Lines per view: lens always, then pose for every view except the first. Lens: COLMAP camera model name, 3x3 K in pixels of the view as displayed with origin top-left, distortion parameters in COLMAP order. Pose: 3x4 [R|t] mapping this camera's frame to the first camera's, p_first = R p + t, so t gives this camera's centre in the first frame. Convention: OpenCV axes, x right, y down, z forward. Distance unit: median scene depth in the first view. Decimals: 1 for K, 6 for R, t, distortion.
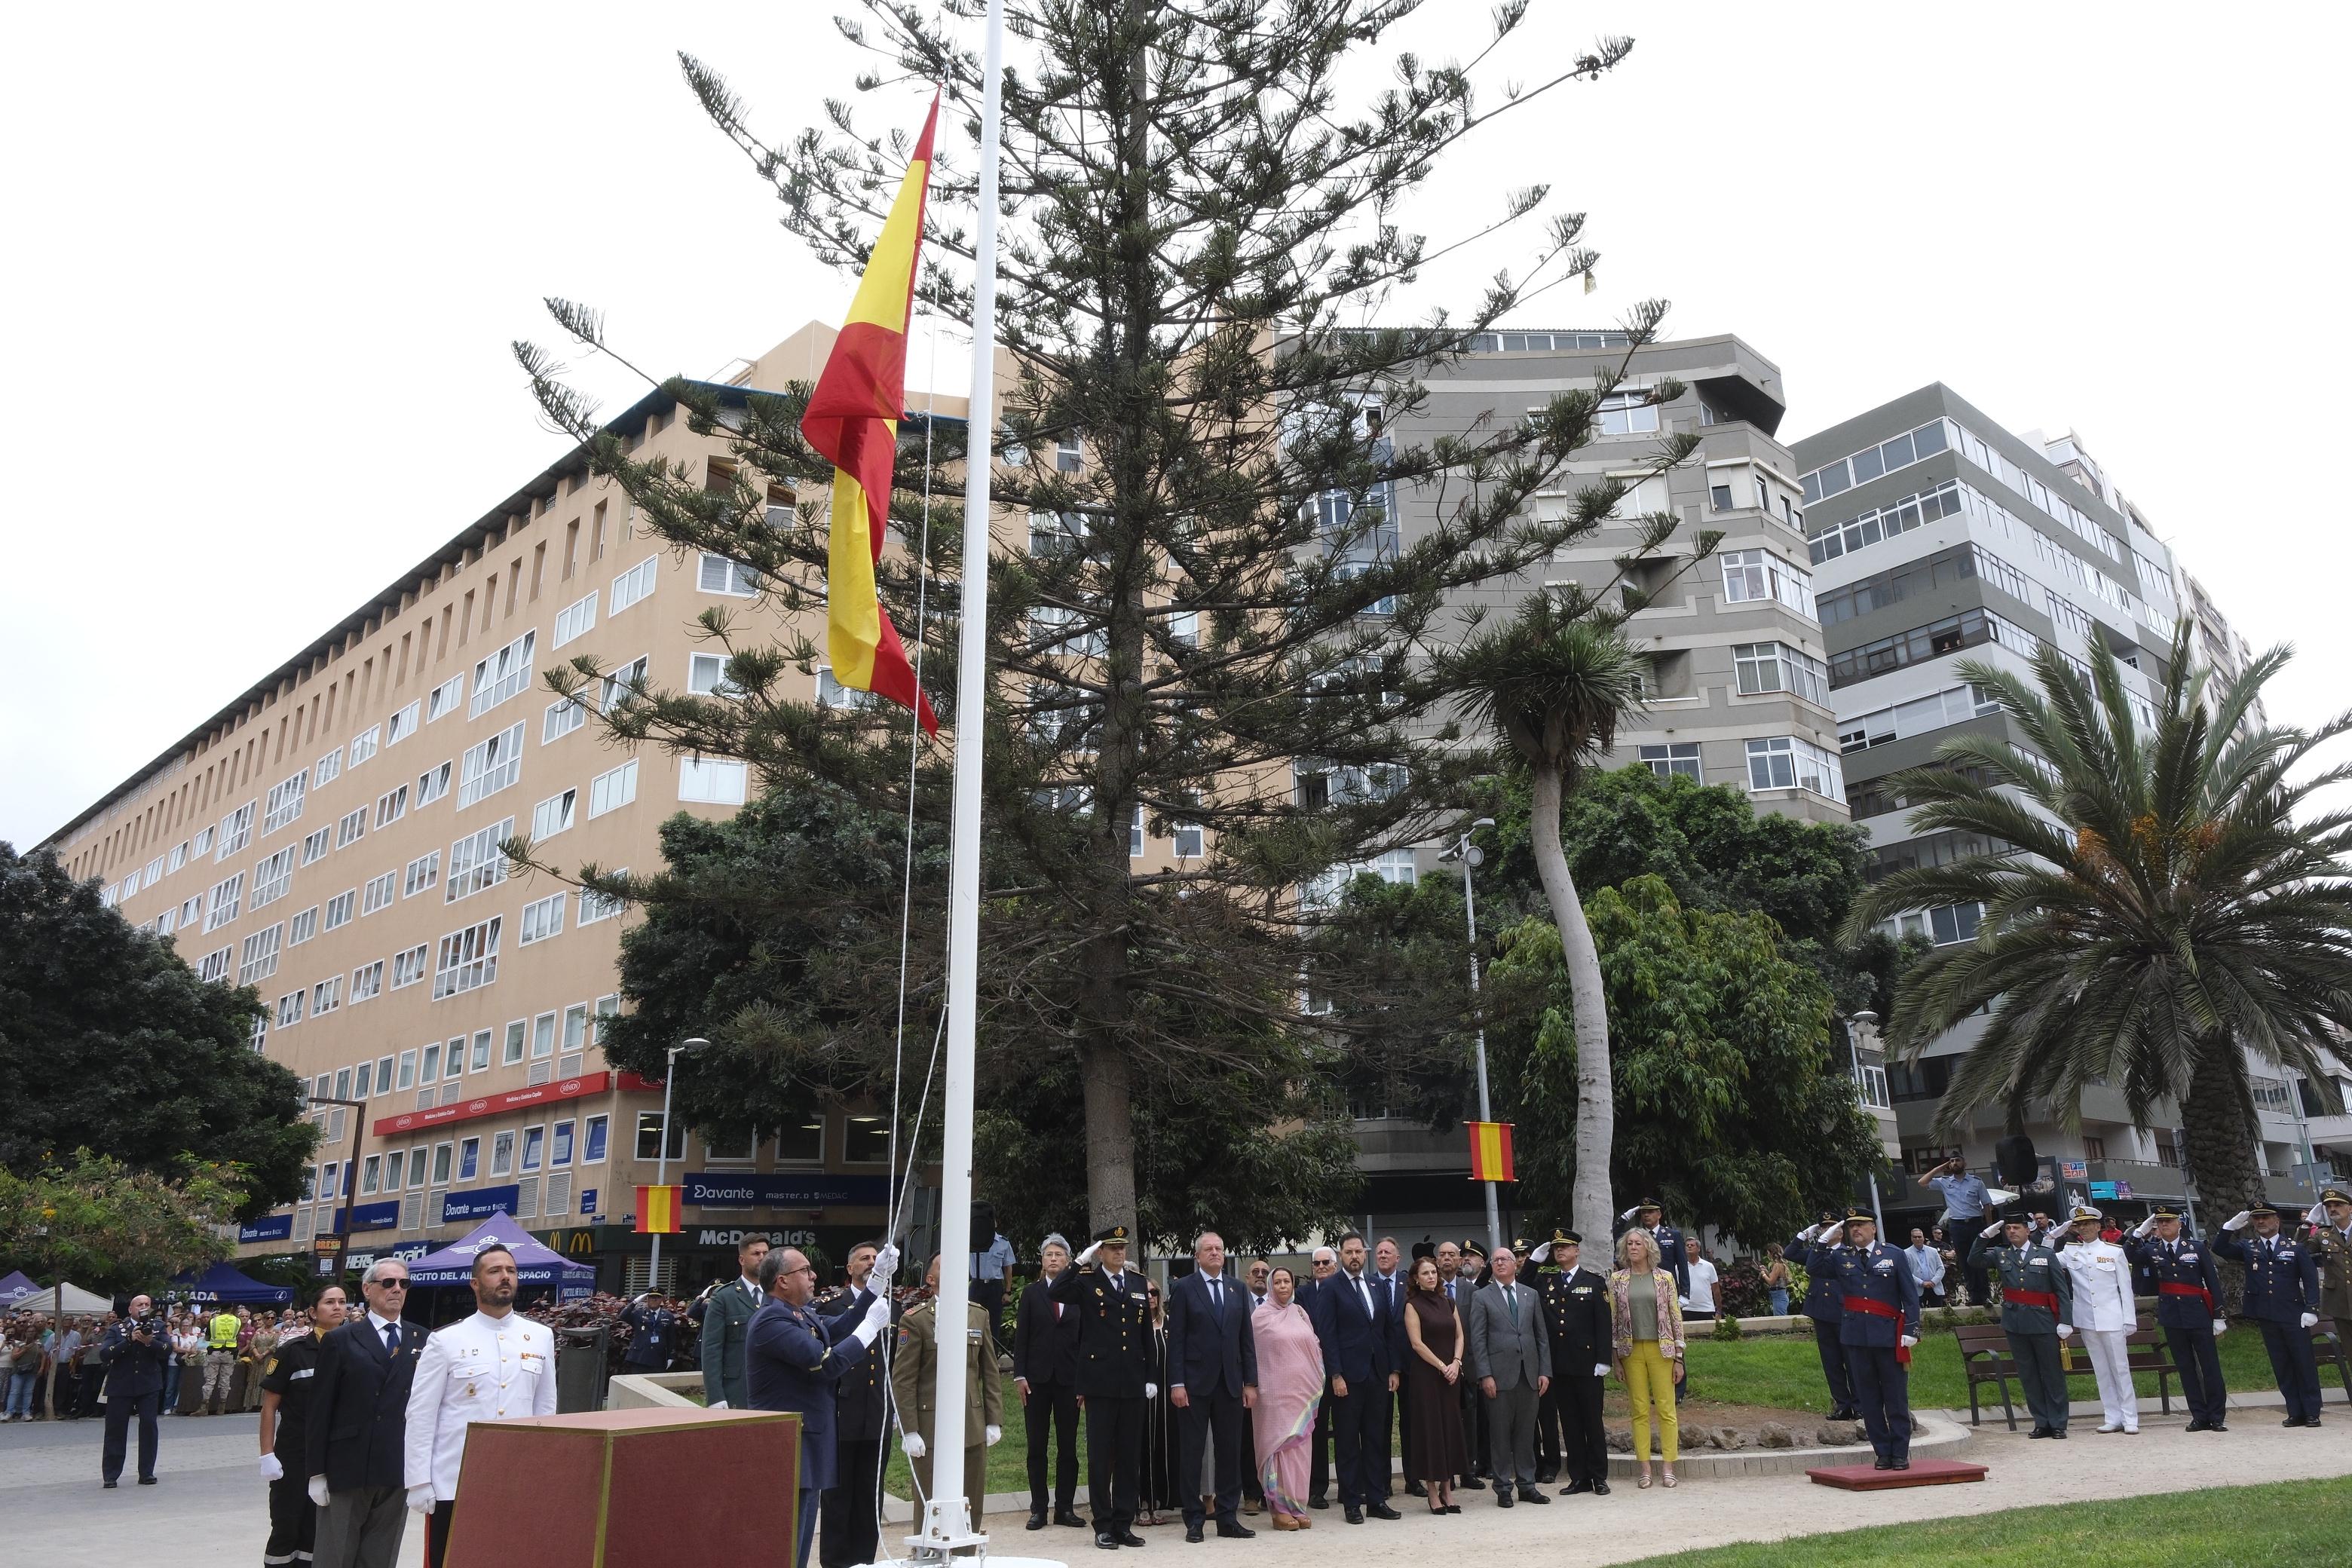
lens RADIAL K [[1599.4, 0, 1186.9], [0, 1599.4, 781.4], [0, 0, 1]] dist [-0.041809, 0.029288]
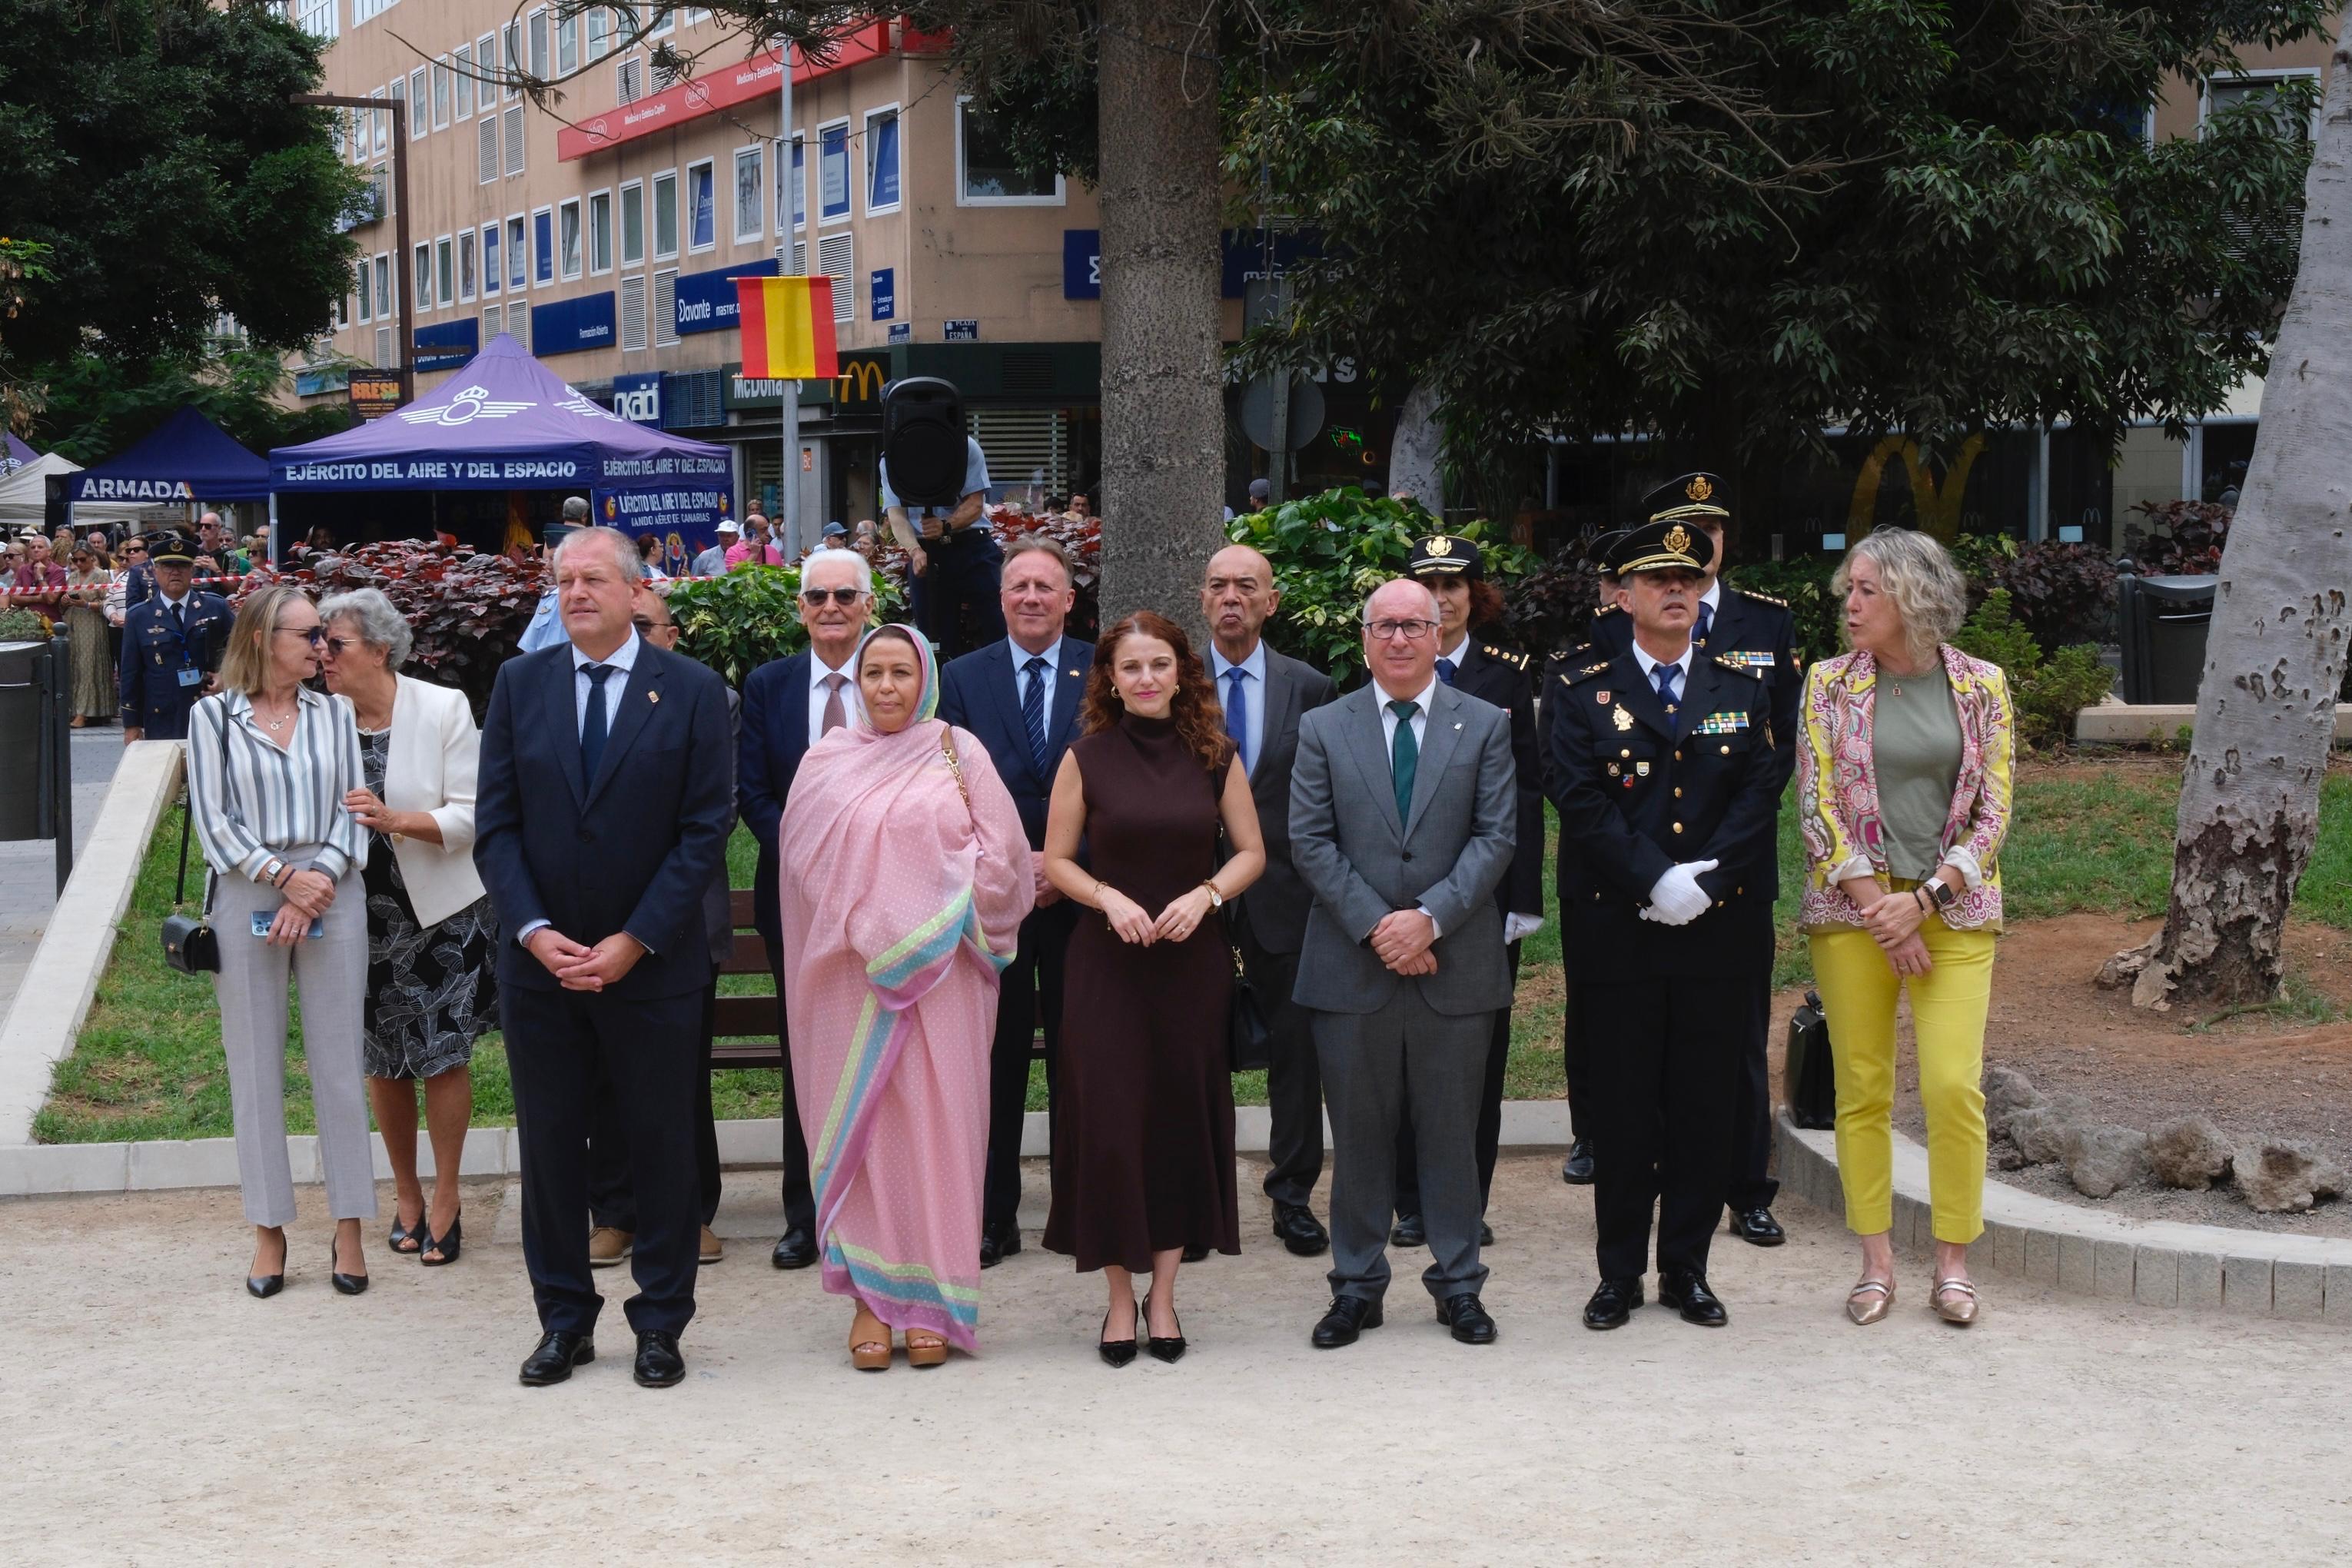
lens RADIAL K [[3555.2, 0, 1176.0], [0, 3555.2, 784.0], [0, 0, 1]] dist [-0.009380, 0.093401]
pose [[0.919507, 0.047915, -0.390143, 0.180610], [0.110677, 0.920826, 0.373939, 0.026974], [0.377171, -0.387019, 0.841402, 0.160520]]
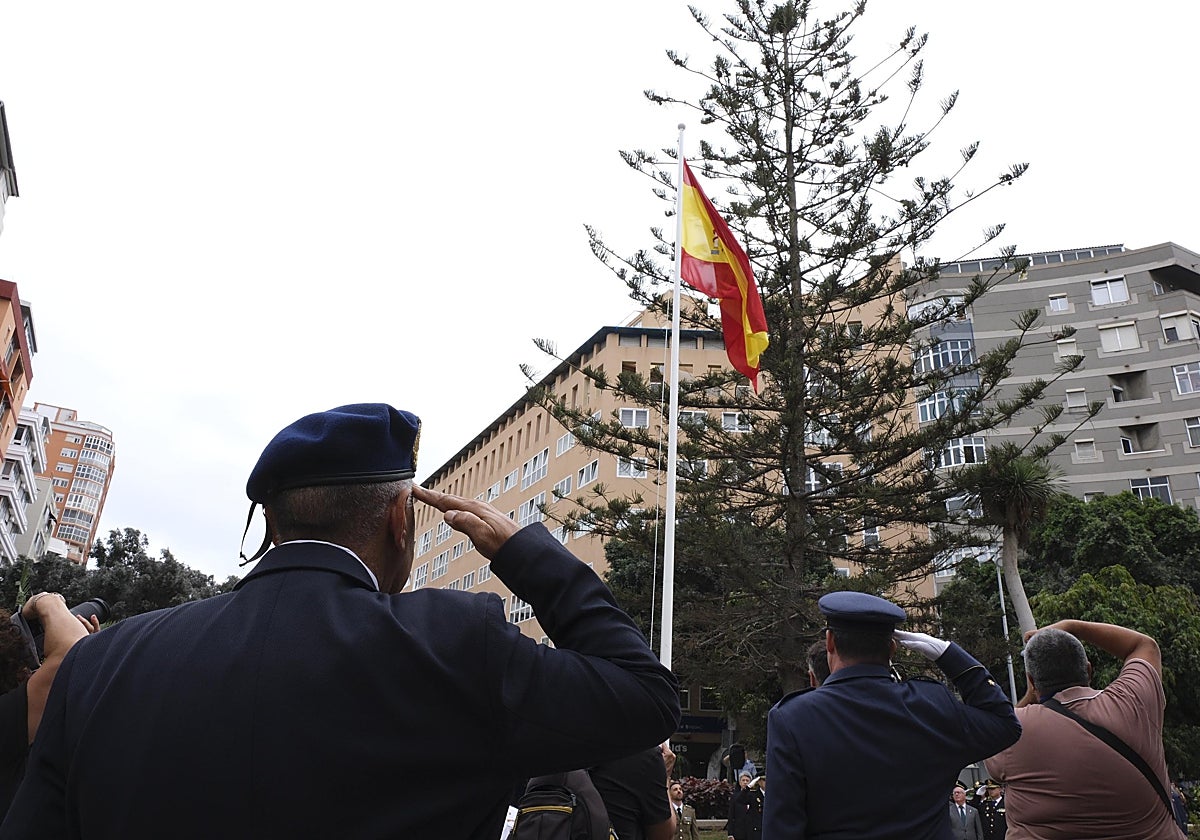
lens RADIAL K [[847.0, 0, 638.8], [0, 847.0, 424.3], [0, 0, 1]] dist [-0.047613, 0.031045]
pose [[0.955896, -0.065212, -0.286374, 0.060074], [0.041330, 0.995203, -0.088670, -0.042692], [0.290783, 0.072923, 0.954006, -0.086151]]
